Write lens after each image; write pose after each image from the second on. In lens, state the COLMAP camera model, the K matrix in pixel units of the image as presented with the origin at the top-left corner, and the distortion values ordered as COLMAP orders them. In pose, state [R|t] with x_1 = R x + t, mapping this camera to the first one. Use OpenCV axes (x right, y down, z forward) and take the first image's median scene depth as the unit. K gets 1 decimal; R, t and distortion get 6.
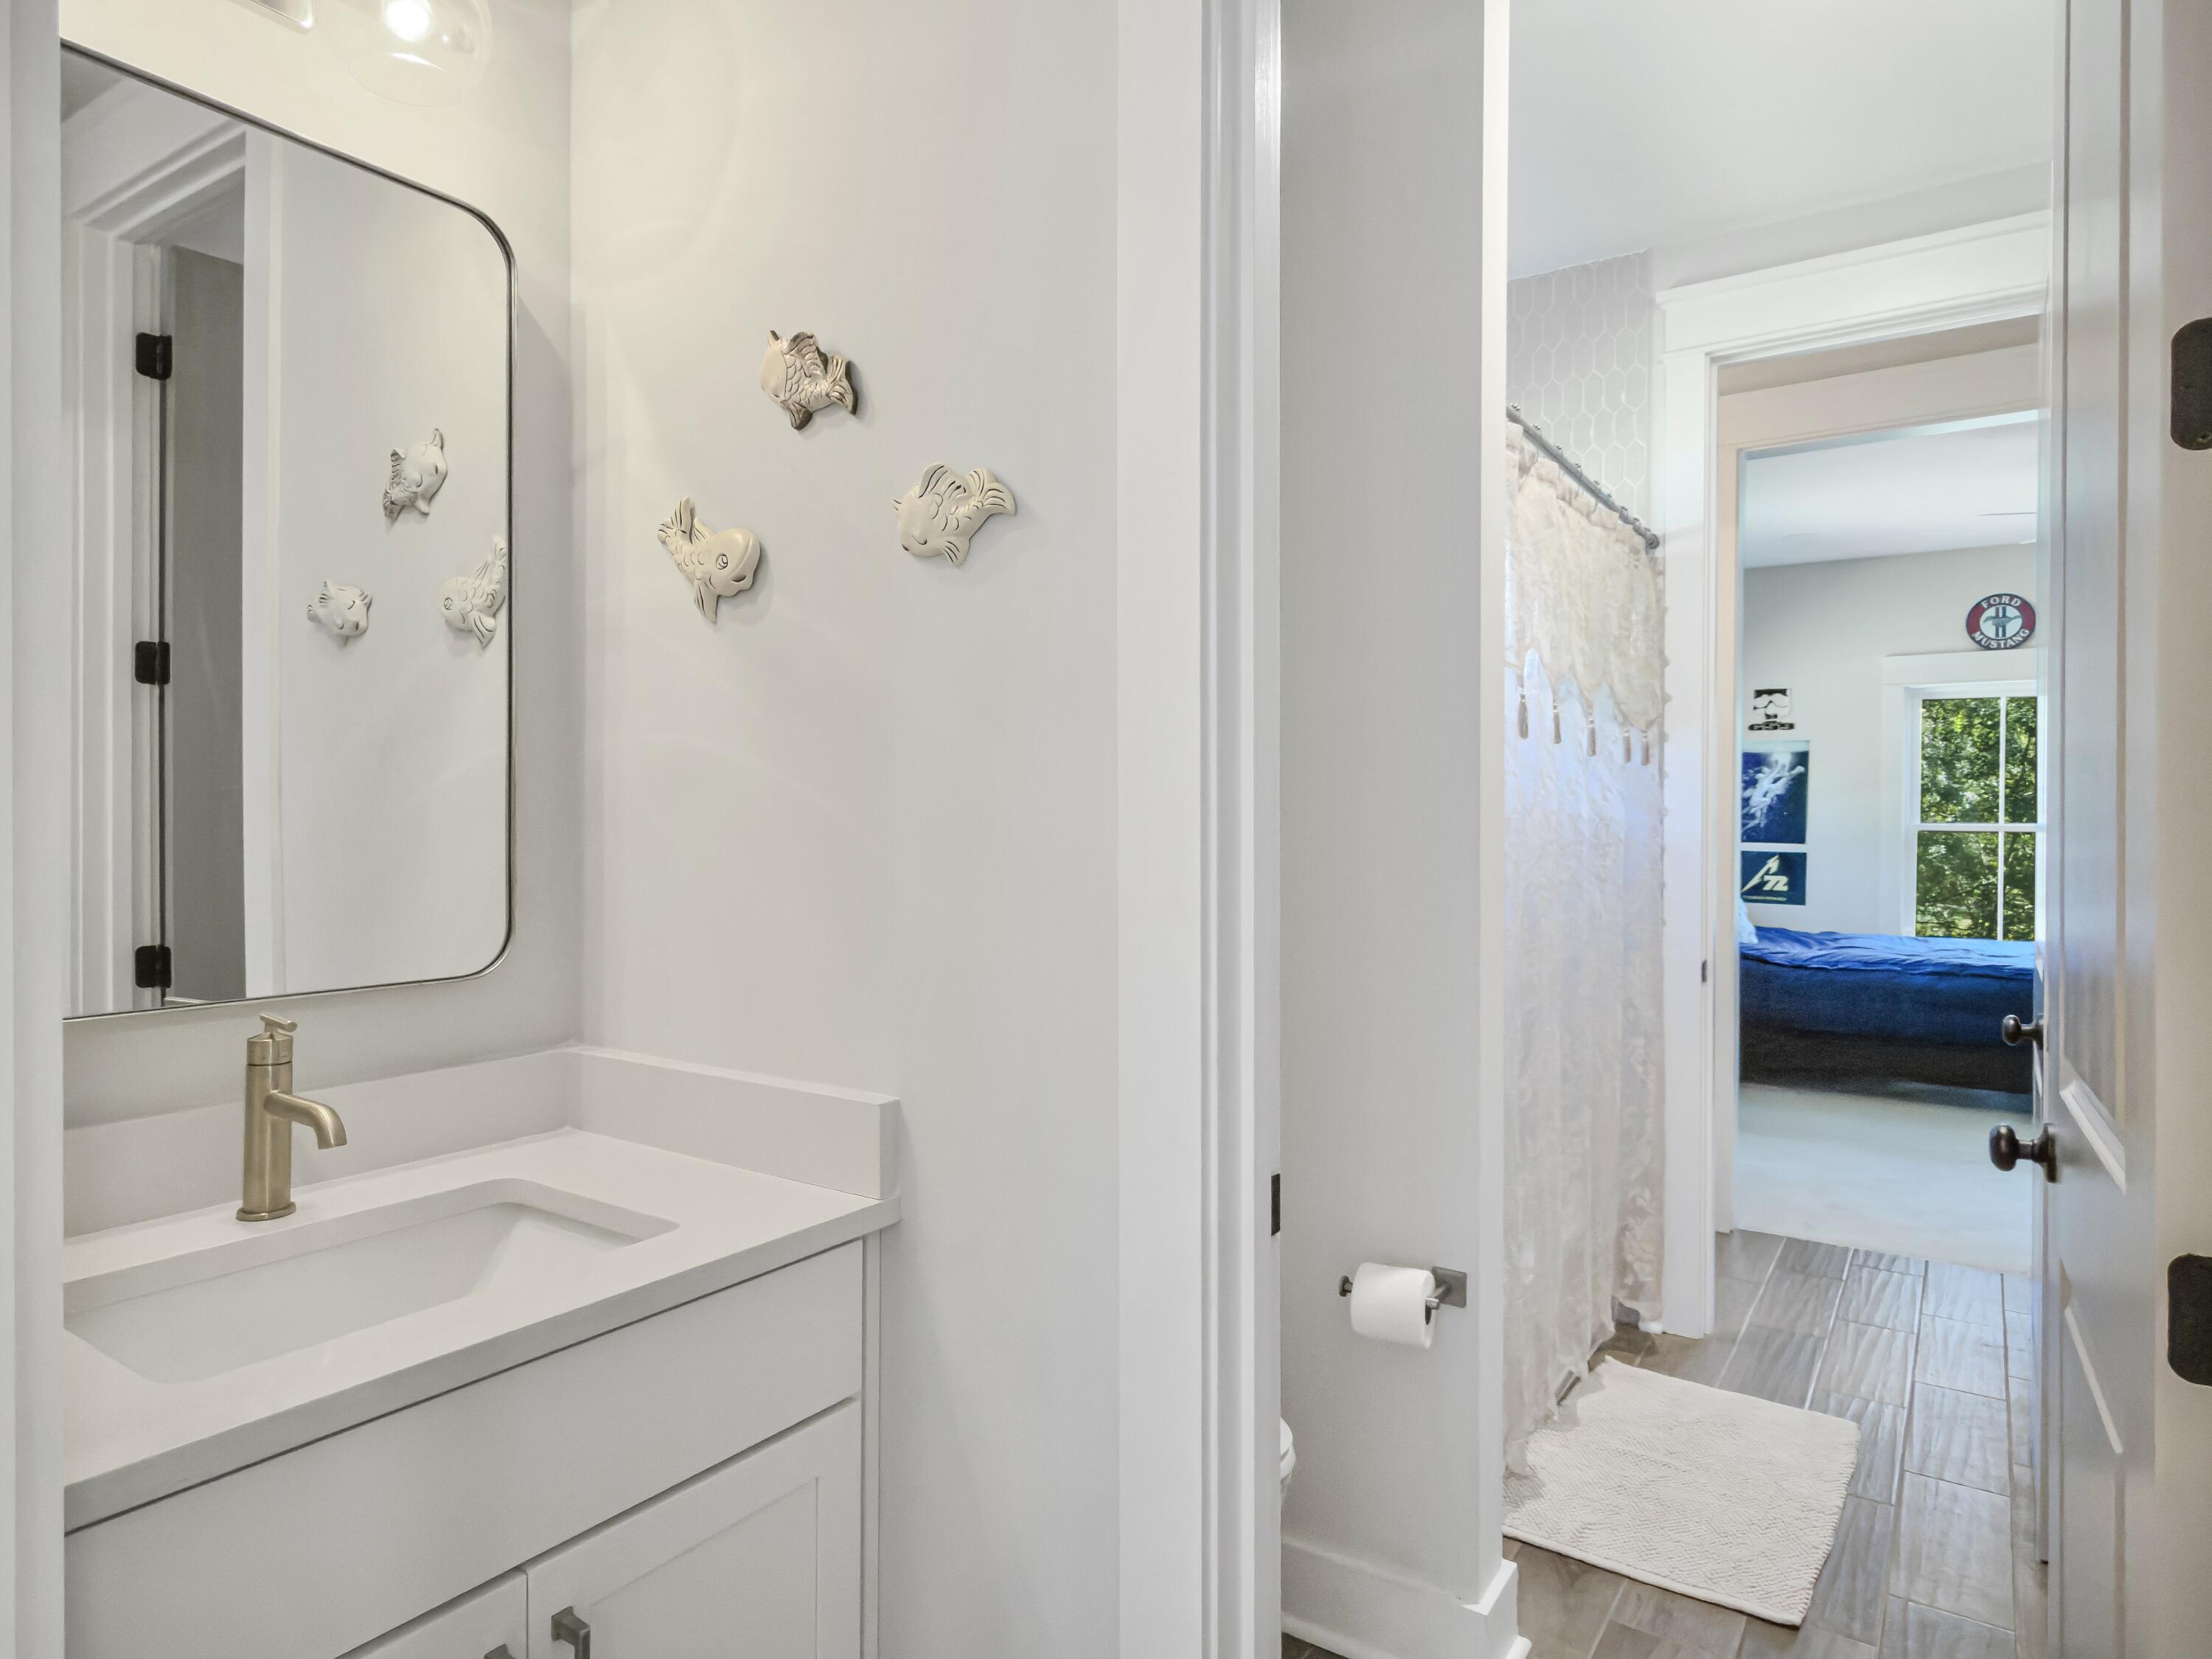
lens RADIAL K [[1273.2, 0, 1105.3], [0, 1273.2, 828.8], [0, 0, 1]] dist [0.006141, 0.001643]
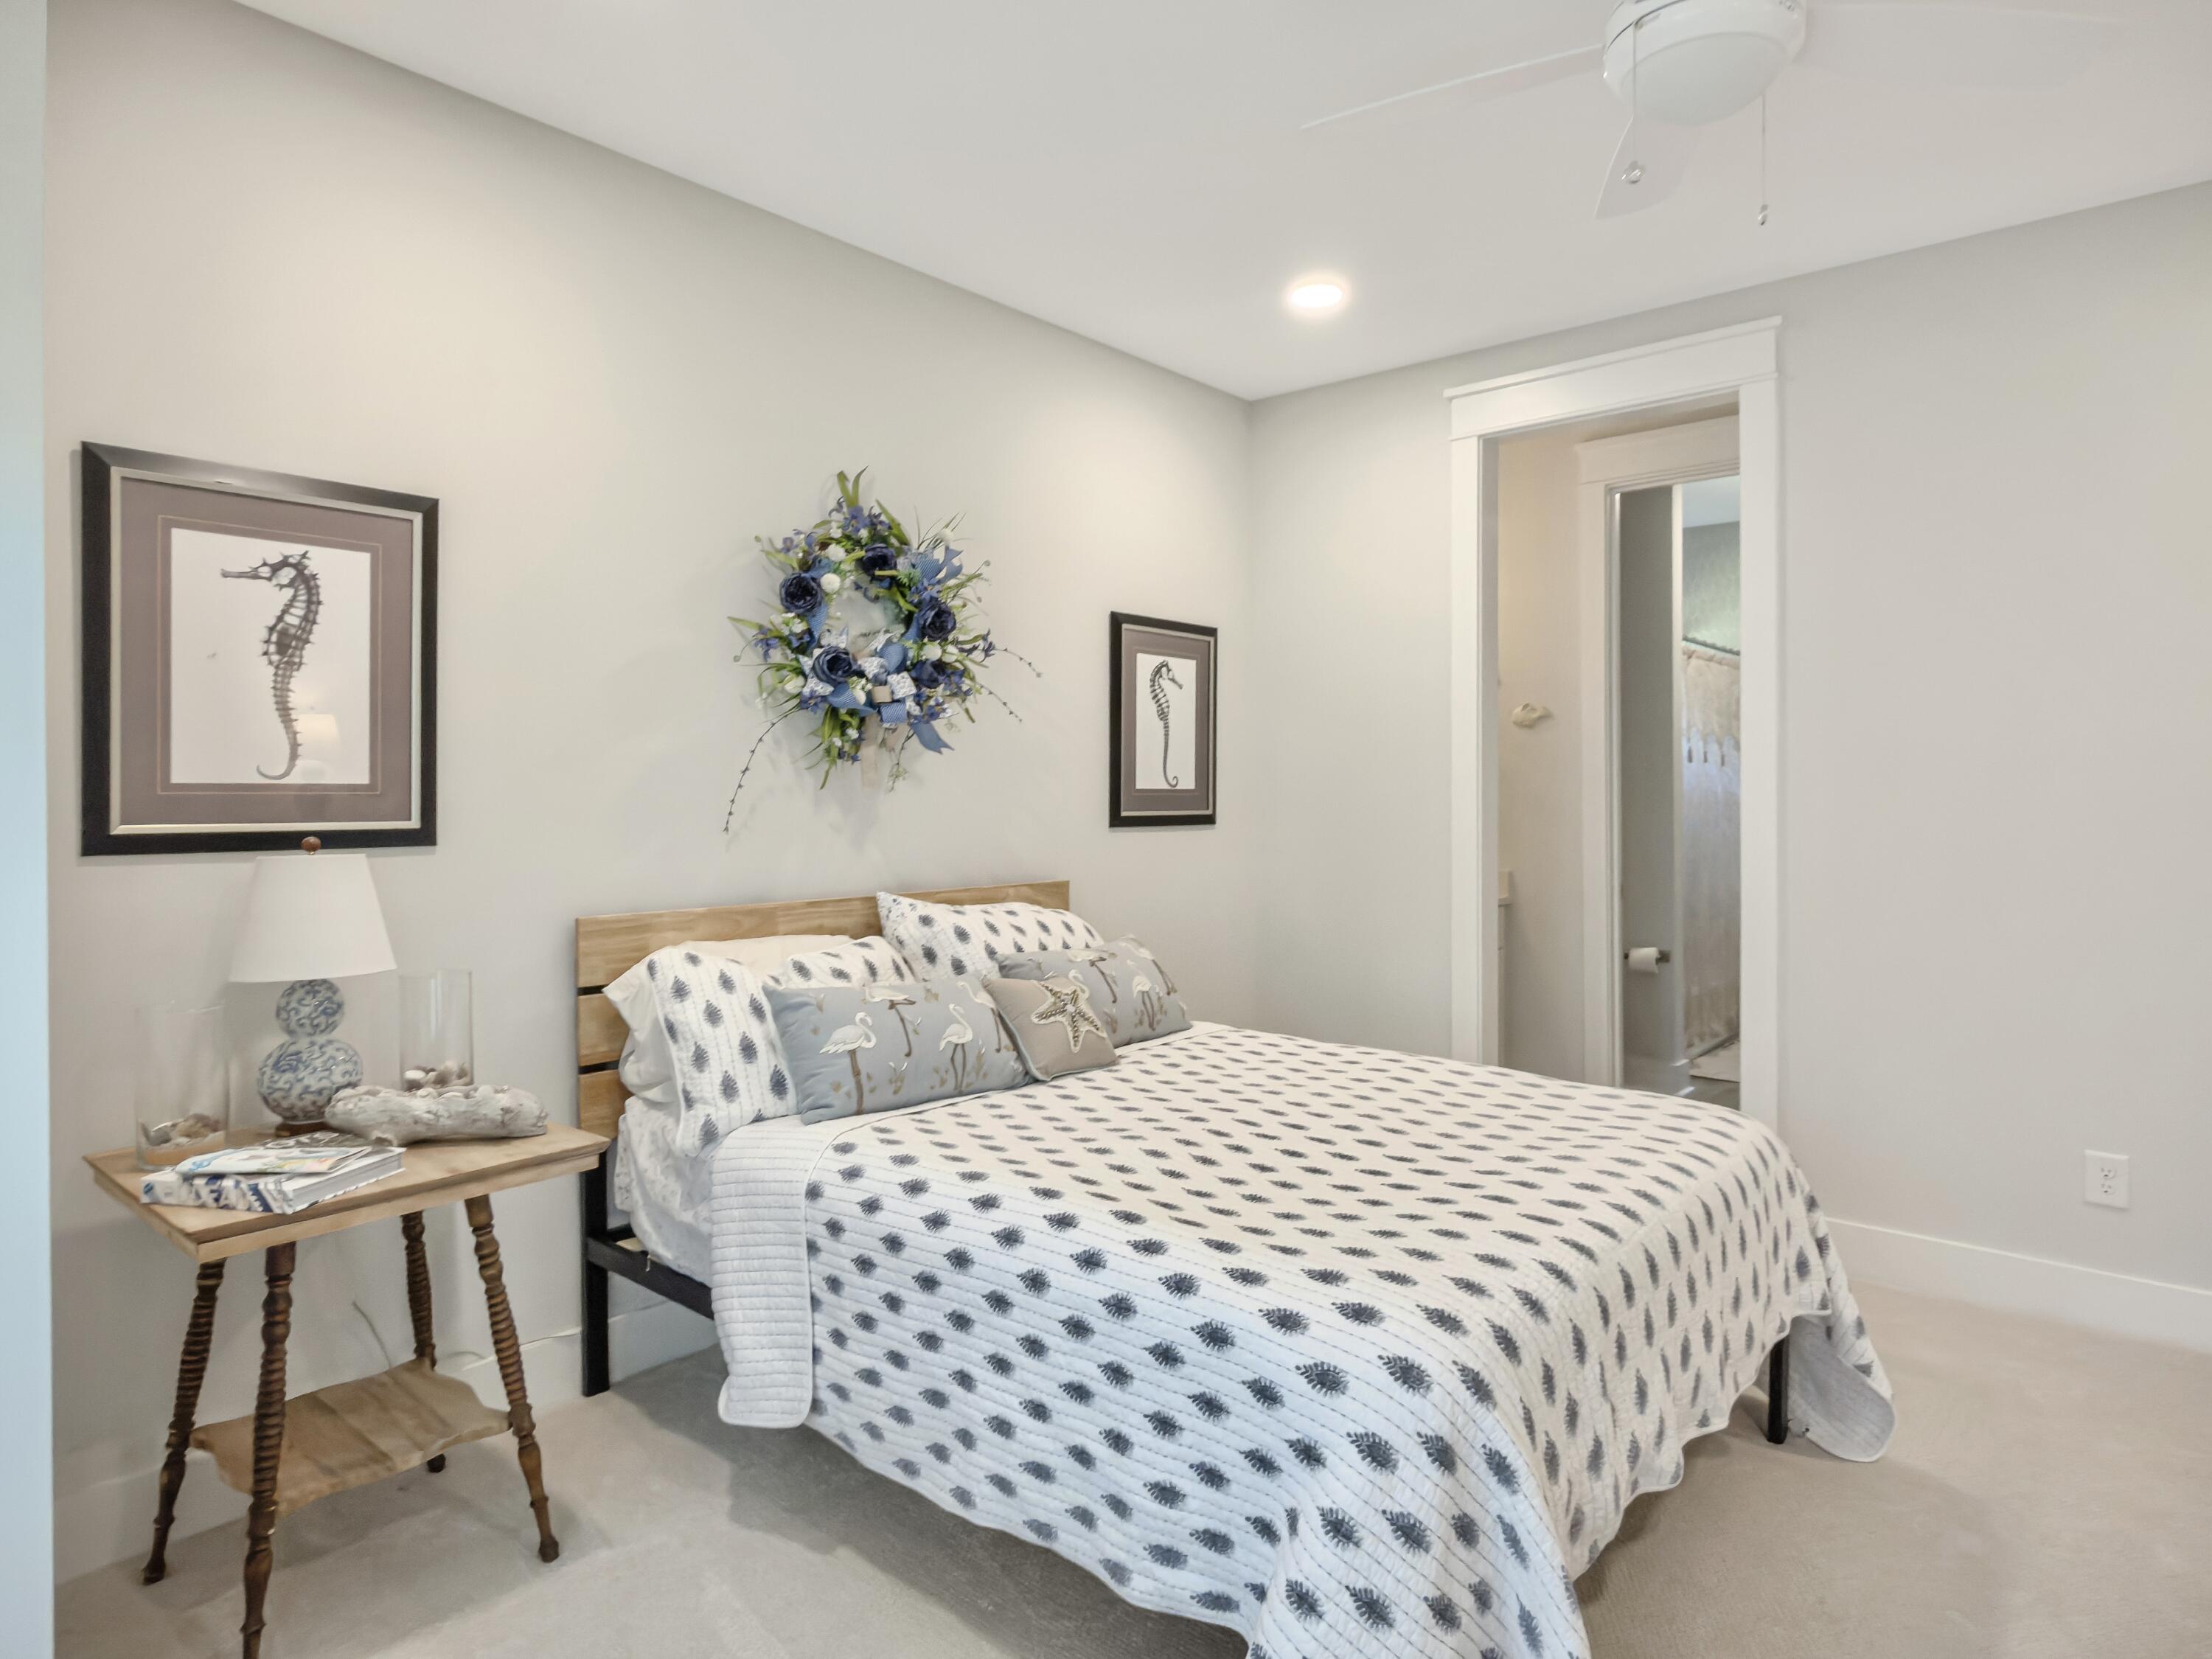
lens RADIAL K [[1273.2, 0, 1106.3], [0, 1273.2, 814.4], [0, 0, 1]] dist [0.006141, 0.001643]
pose [[0.993870, -0.002526, -0.110526, -0.541485], [0.003507, 0.999956, 0.008681, 0.002349], [0.110499, -0.009016, 0.993835, -1.635292]]
